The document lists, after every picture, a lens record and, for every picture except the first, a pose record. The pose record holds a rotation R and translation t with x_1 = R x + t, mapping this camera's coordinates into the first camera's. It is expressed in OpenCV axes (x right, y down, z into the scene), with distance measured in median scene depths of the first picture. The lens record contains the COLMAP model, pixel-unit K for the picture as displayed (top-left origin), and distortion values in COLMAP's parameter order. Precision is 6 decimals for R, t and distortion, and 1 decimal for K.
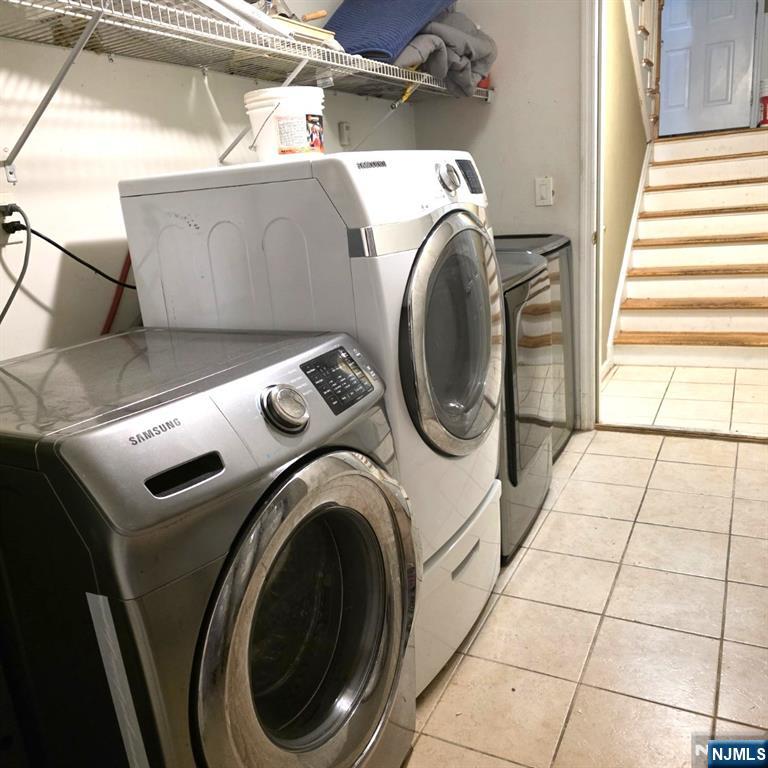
lens RADIAL K [[684.3, 0, 379.1], [0, 684.3, 382.7], [0, 0, 1]] dist [0.075246, -0.078267]
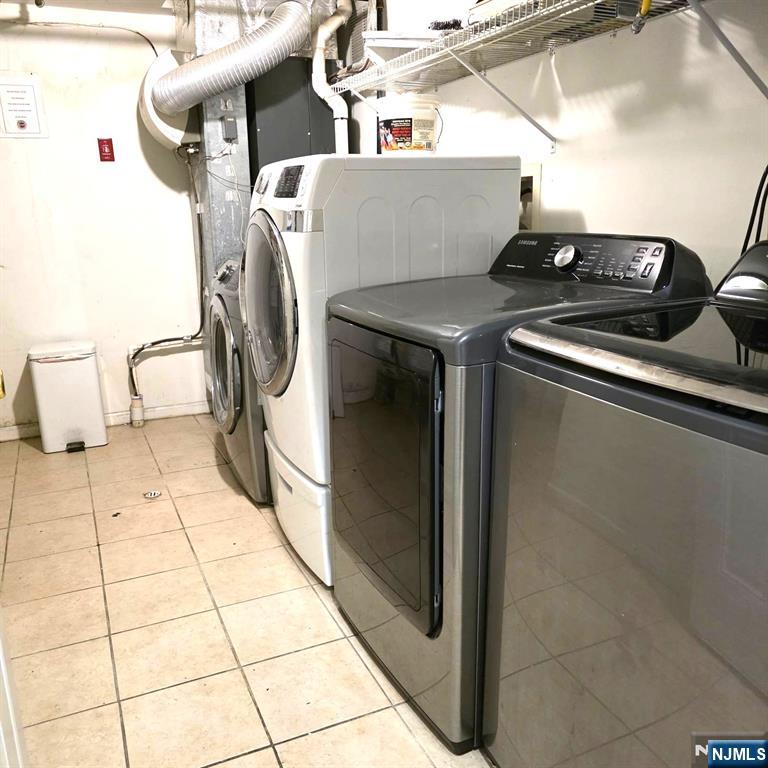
lens RADIAL K [[684.3, 0, 379.1], [0, 684.3, 382.7], [0, 0, 1]] dist [0.075246, -0.078267]
pose [[-0.602199, 0.303523, -0.738397, 0.813315], [-0.137539, 0.871636, 0.470462, -0.477153], [0.786409, 0.384870, -0.483152, 1.505765]]
